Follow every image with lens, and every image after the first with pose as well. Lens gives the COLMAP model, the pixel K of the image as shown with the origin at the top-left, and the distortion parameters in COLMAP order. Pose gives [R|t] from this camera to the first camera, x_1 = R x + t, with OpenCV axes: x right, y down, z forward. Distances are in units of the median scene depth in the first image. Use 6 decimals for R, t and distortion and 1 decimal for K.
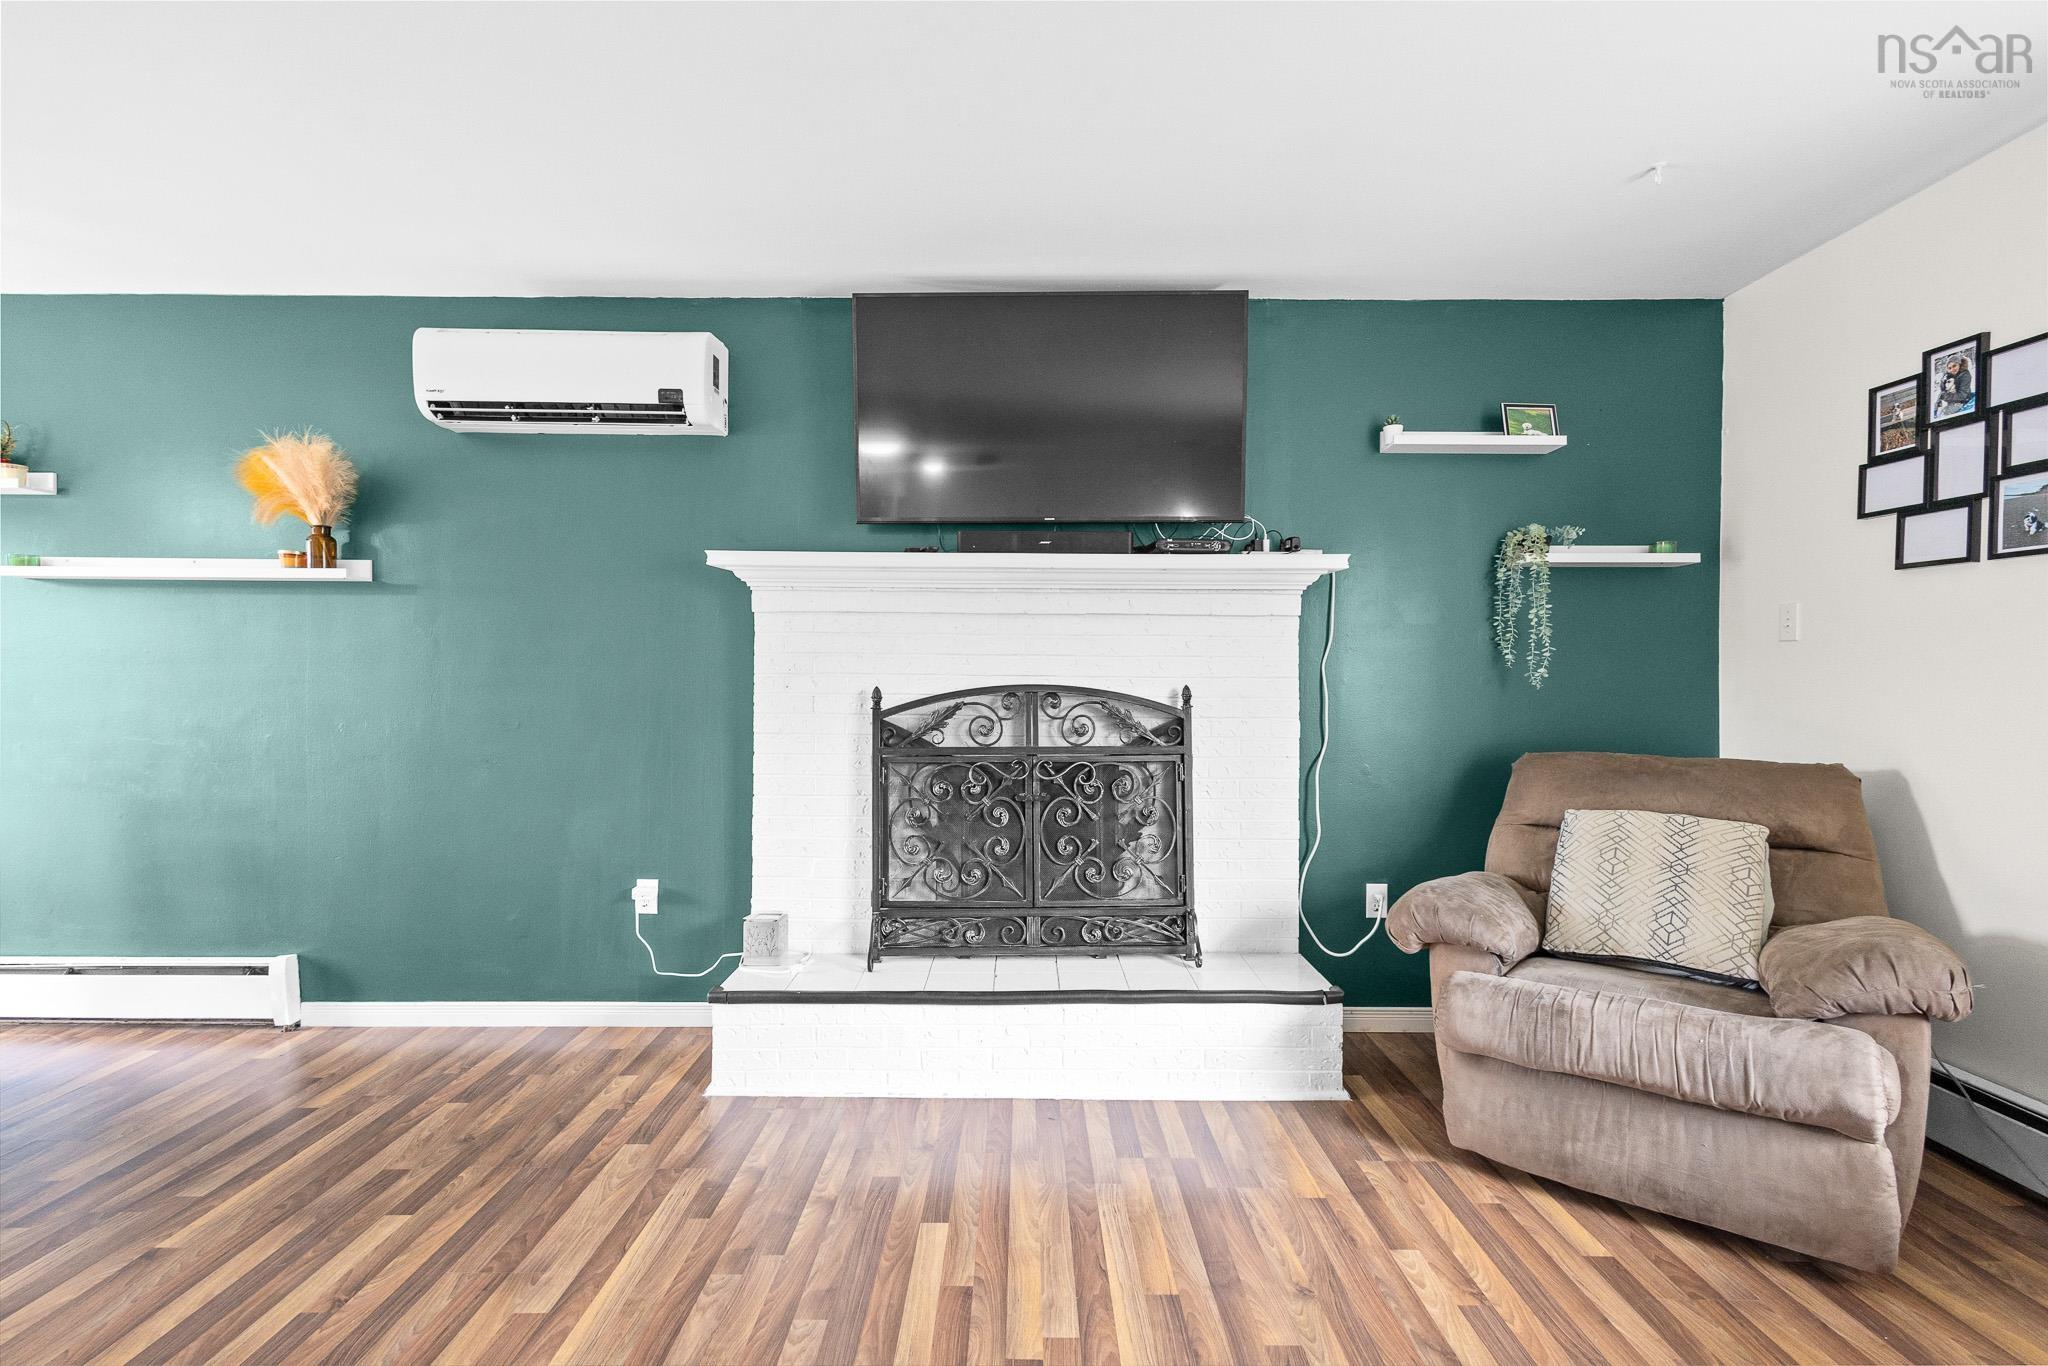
lens RADIAL K [[940.5, 0, 1011.3], [0, 940.5, 684.4], [0, 0, 1]] dist [0.011709, -0.003844]
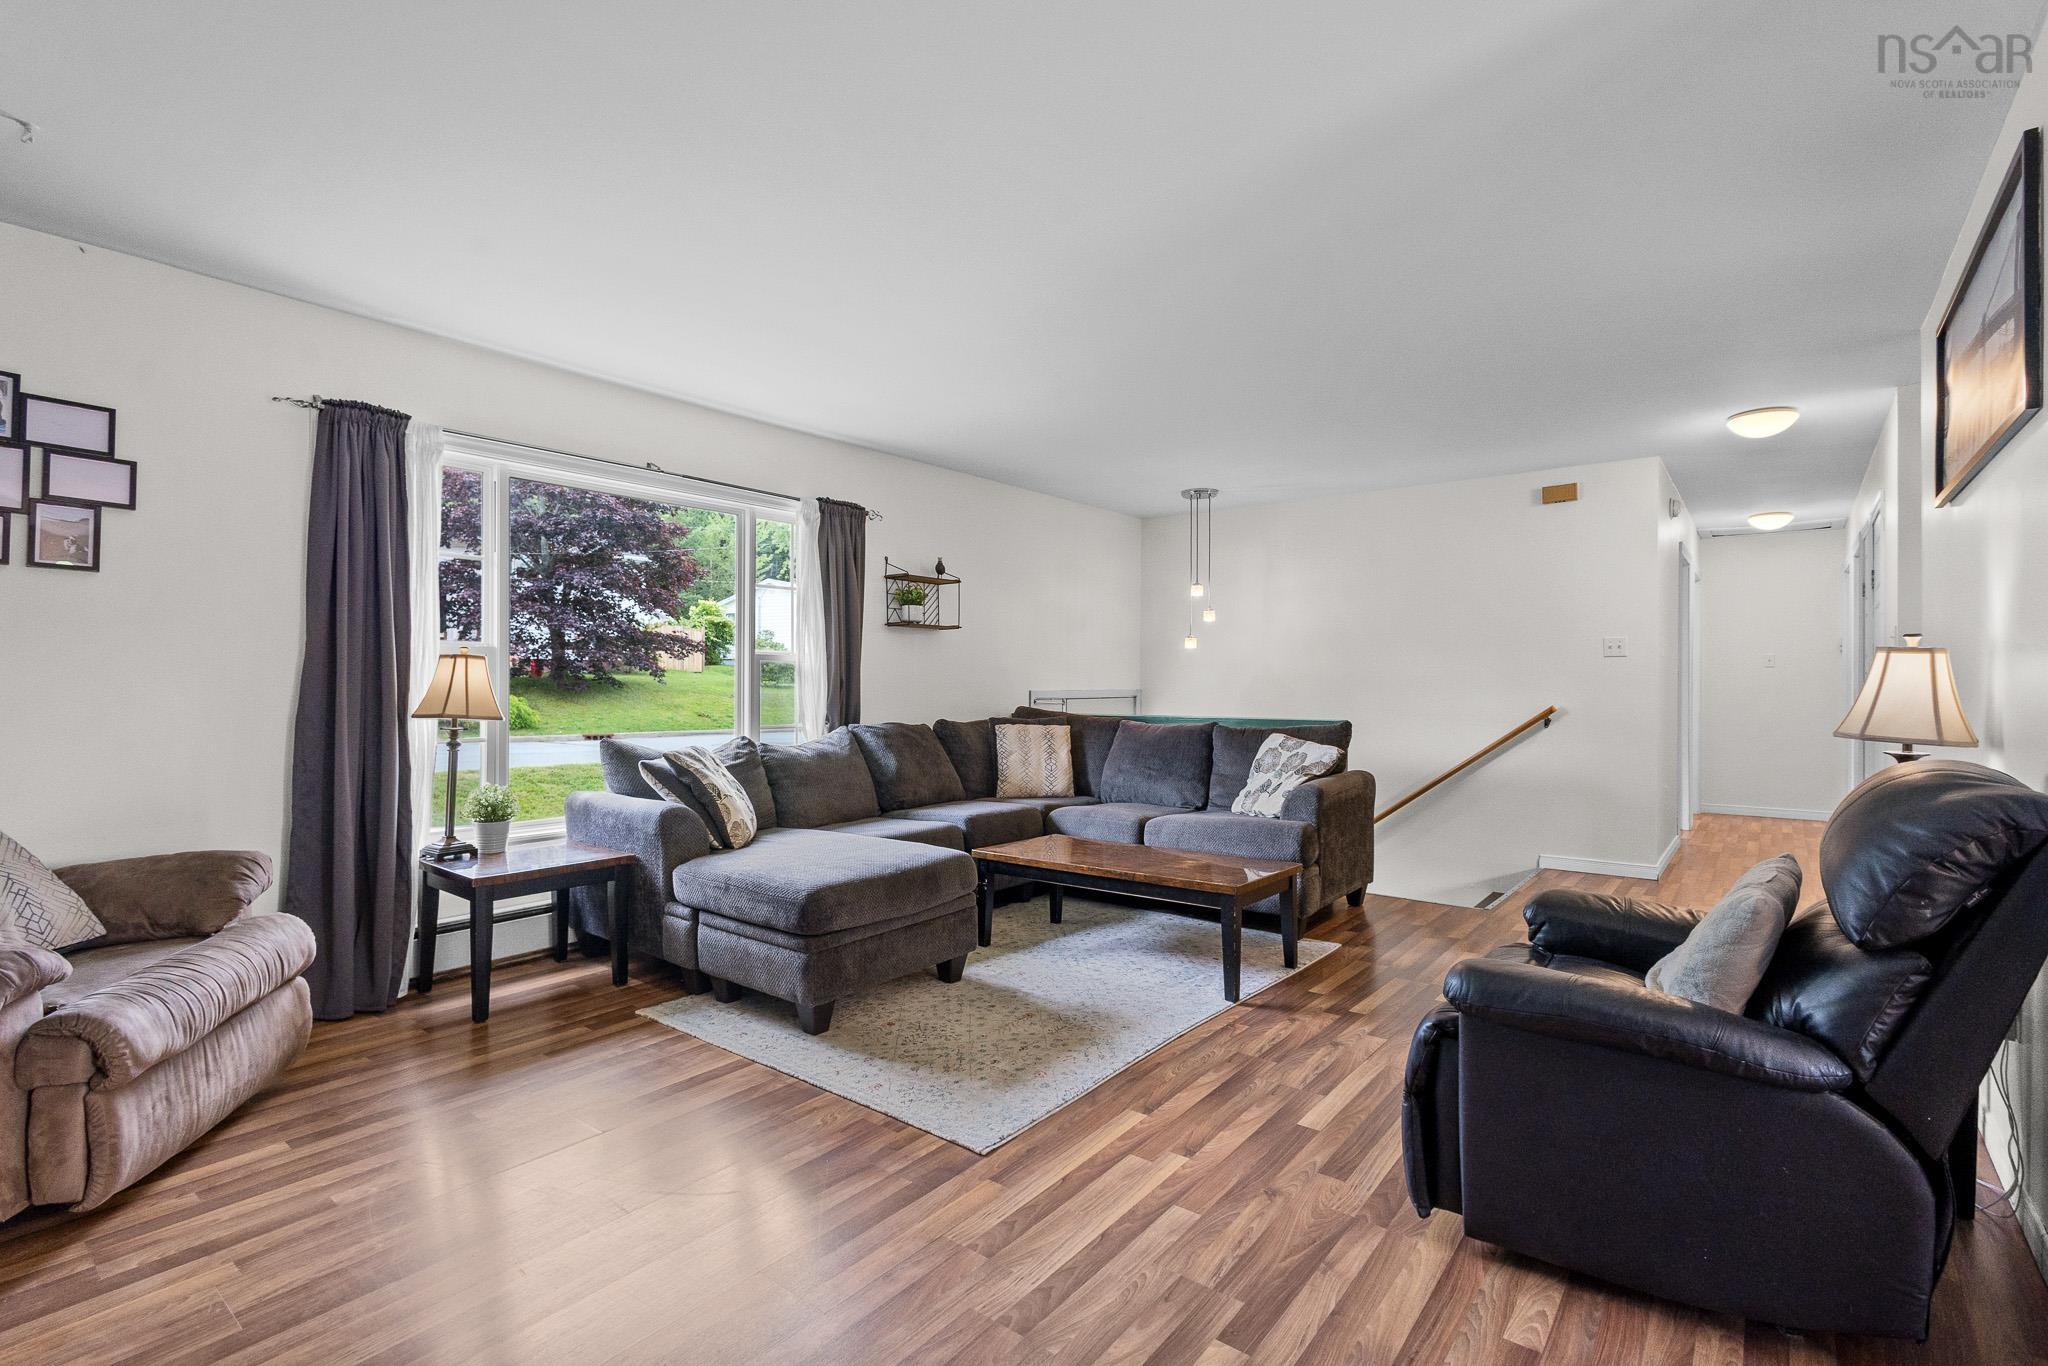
lens RADIAL K [[940.5, 0, 1035.8], [0, 940.5, 680.5], [0, 0, 1]] dist [0.011709, -0.003844]
pose [[-0.792418, -0.005485, 0.609954, -0.557505], [-0.003368, 0.999984, 0.004616, 0.004554], [-0.609969, 0.001604, -0.792423, 0.892038]]
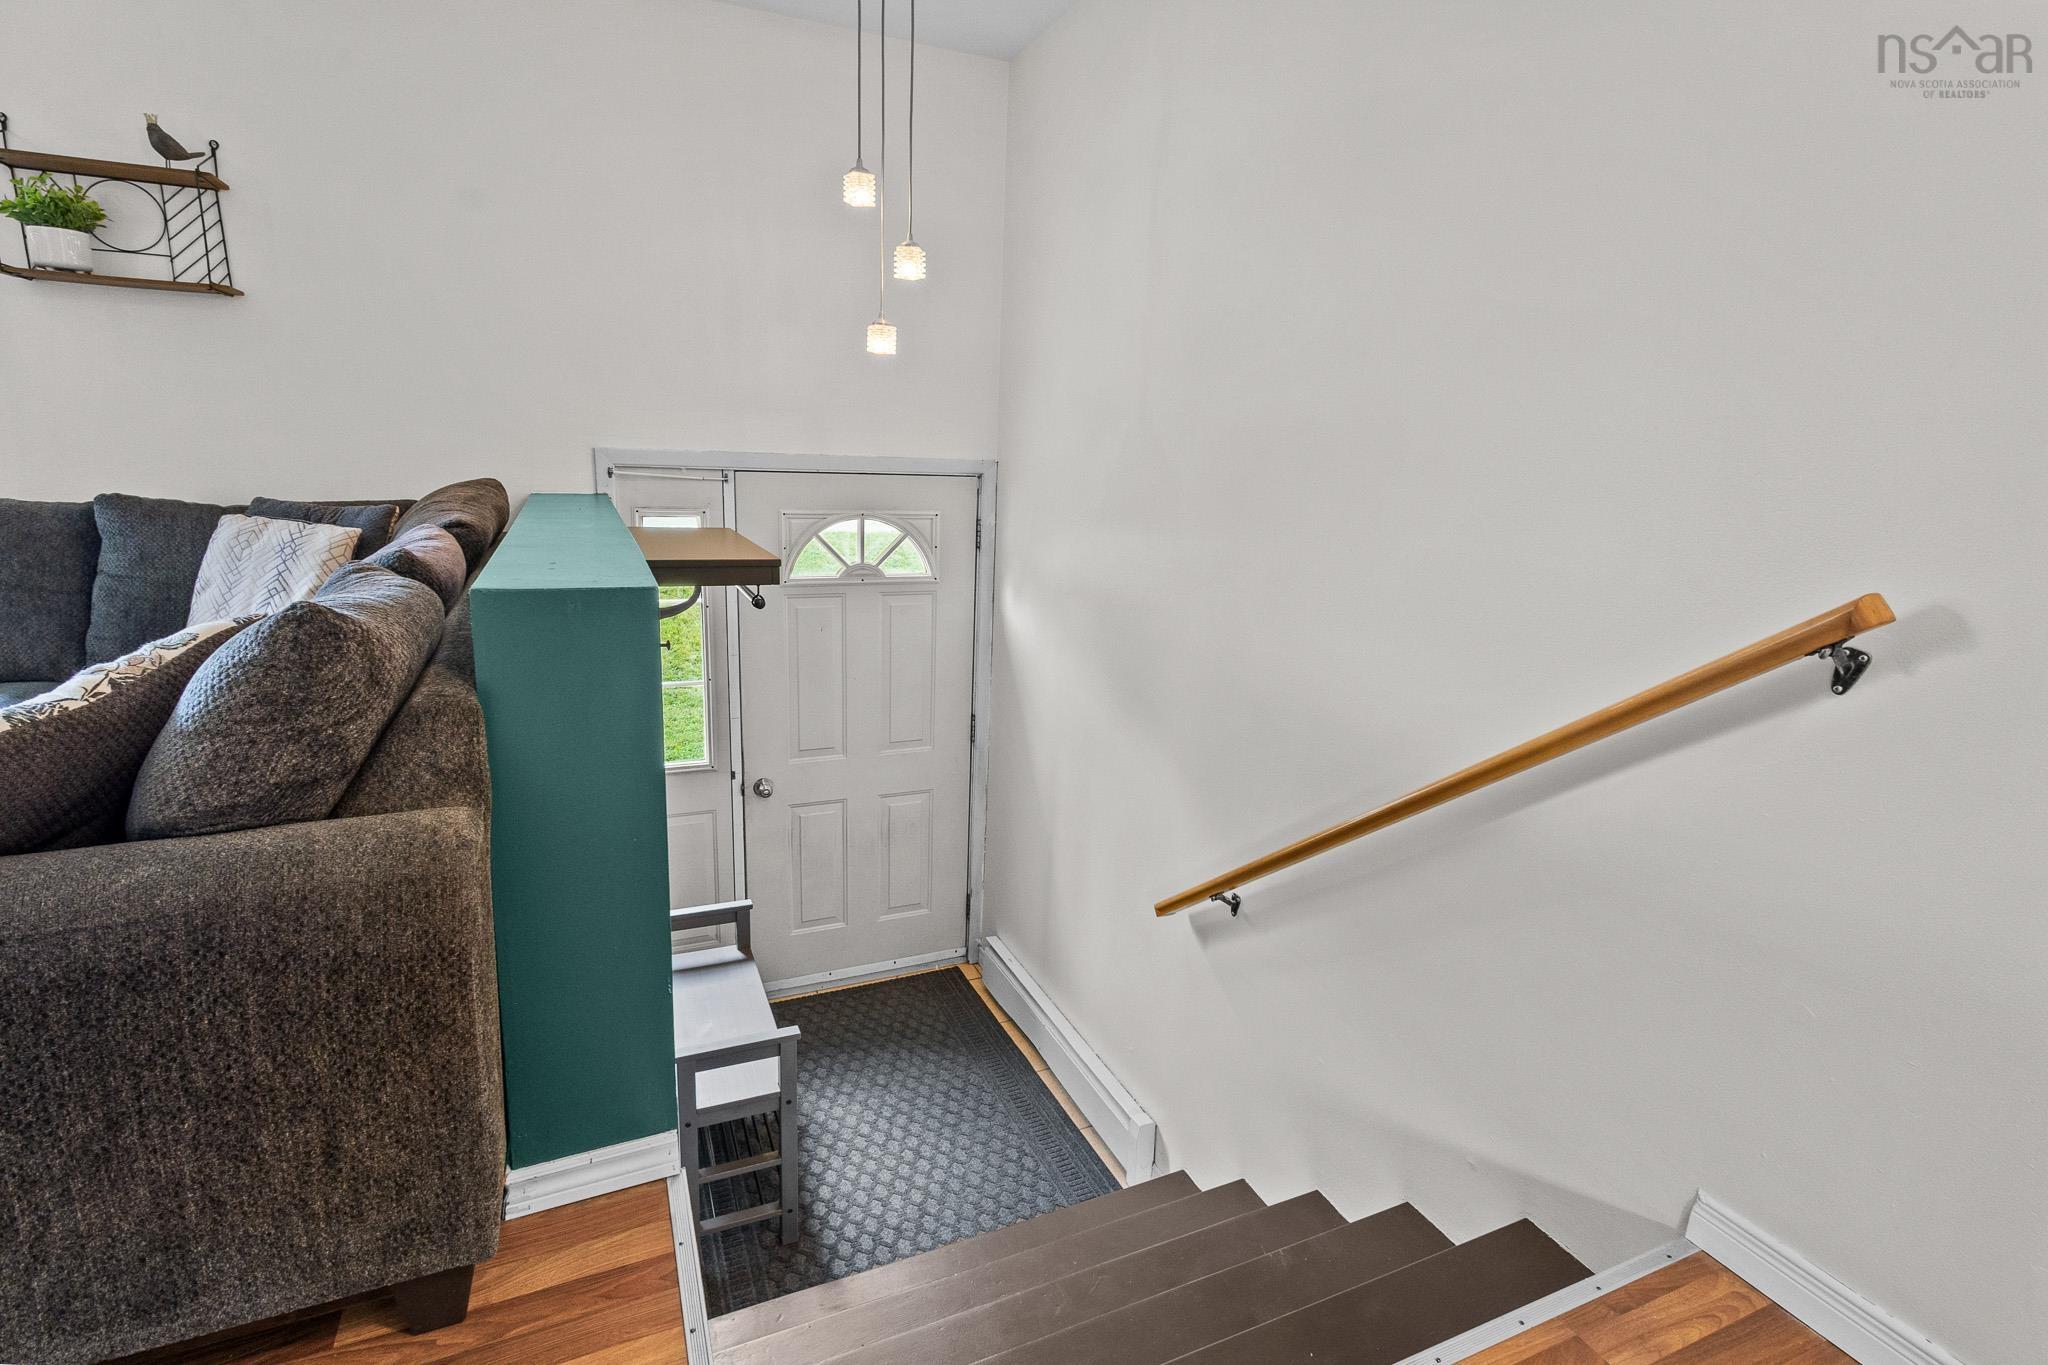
lens RADIAL K [[990.8, 0, 1026.0], [0, 990.8, 671.7], [0, 0, 1]] dist [0.015823, -0.001570]
pose [[-0.417732, -0.222988, 0.880782, -0.443870], [-0.035429, 0.972676, 0.229450, 0.009647], [-0.907879, 0.064644, -0.414218, -0.785914]]
